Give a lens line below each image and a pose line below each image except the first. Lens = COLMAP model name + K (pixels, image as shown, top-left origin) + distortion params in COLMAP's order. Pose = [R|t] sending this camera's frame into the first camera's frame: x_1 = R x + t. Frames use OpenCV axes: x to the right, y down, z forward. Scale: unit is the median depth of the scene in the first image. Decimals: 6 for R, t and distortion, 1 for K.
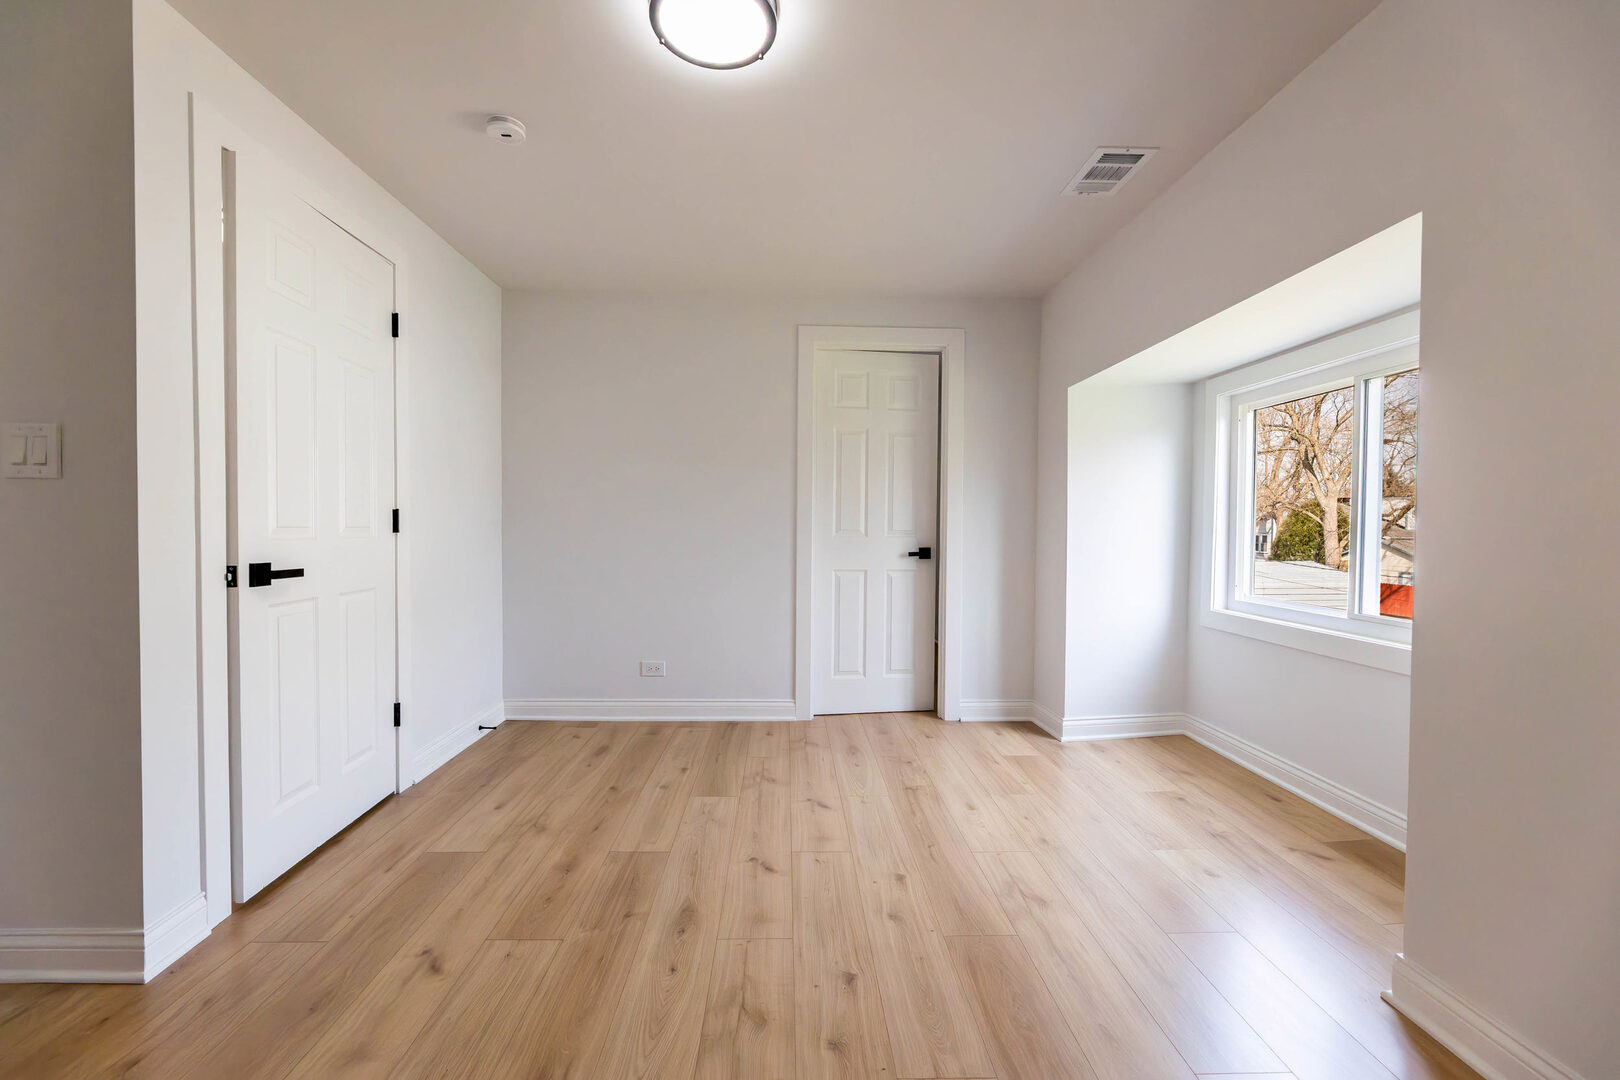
lens RADIAL K [[653.5, 0, 804.7], [0, 653.5, 539.9], [0, 0, 1]] dist [0.000138, -0.000027]
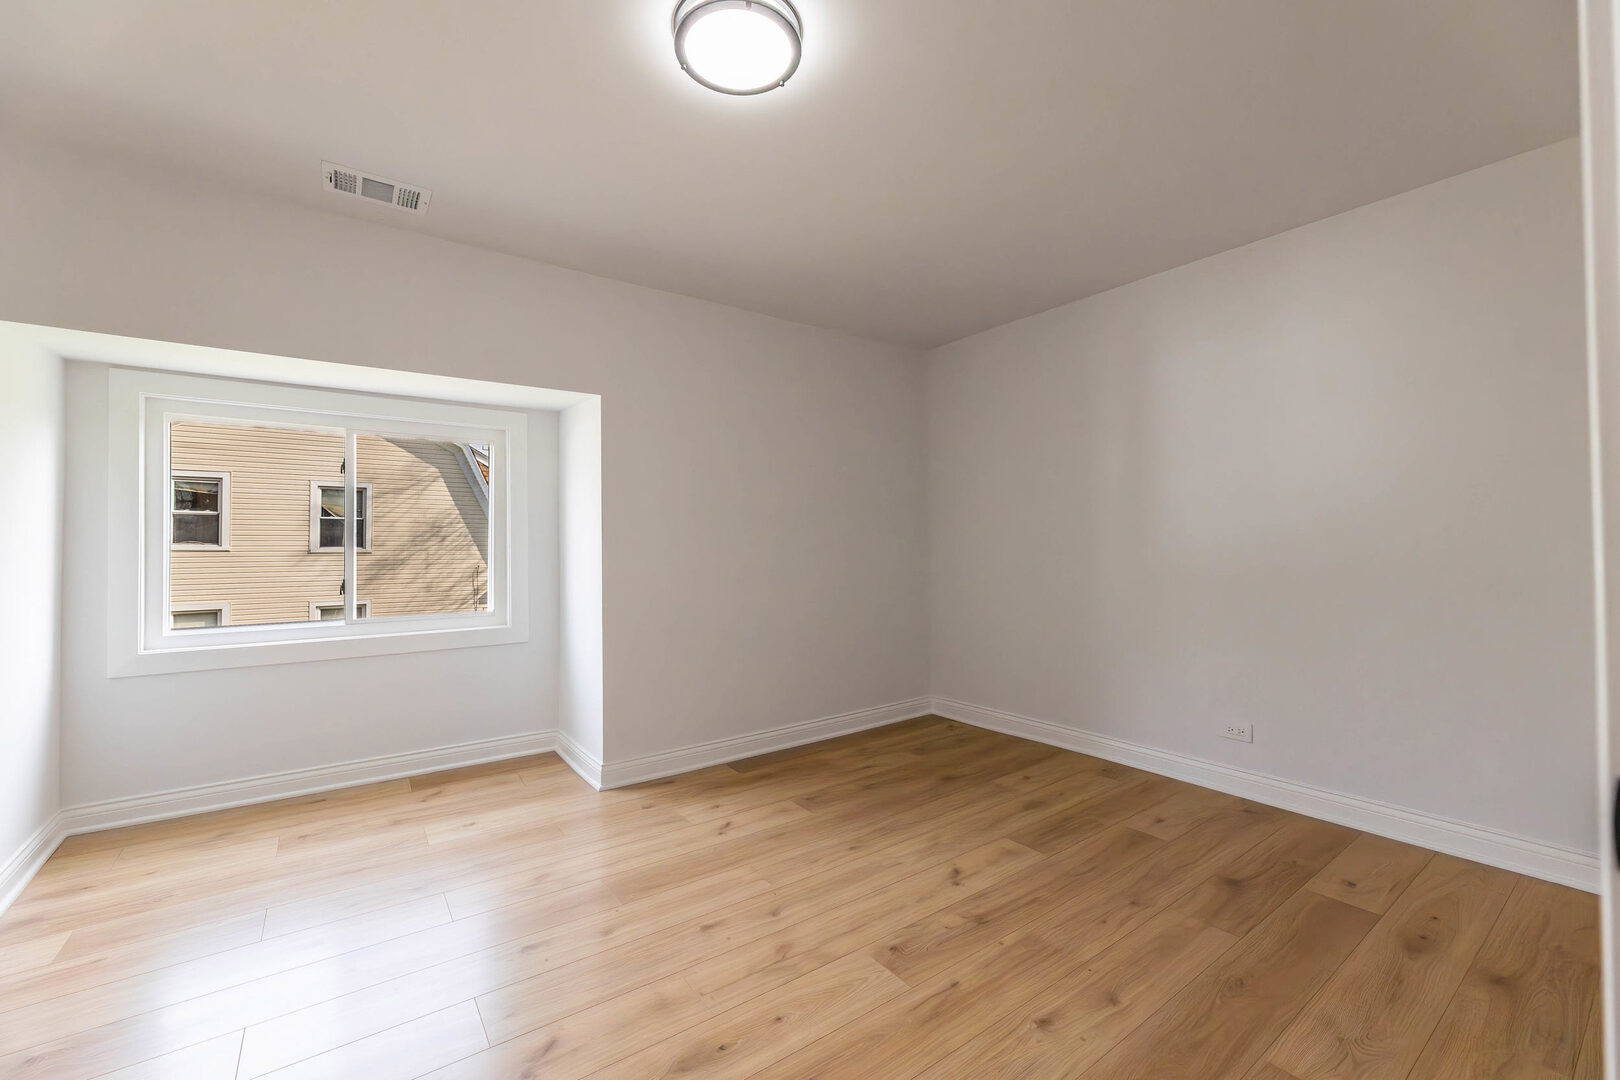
lens RADIAL K [[653.5, 0, 804.7], [0, 653.5, 539.9], [0, 0, 1]] dist [0.000138, -0.000027]
pose [[-0.564342, 0.007351, 0.825508, -0.892554], [0.019431, 0.999802, 0.004380, -0.037963], [-0.825312, 0.018512, -0.564373, 1.314670]]
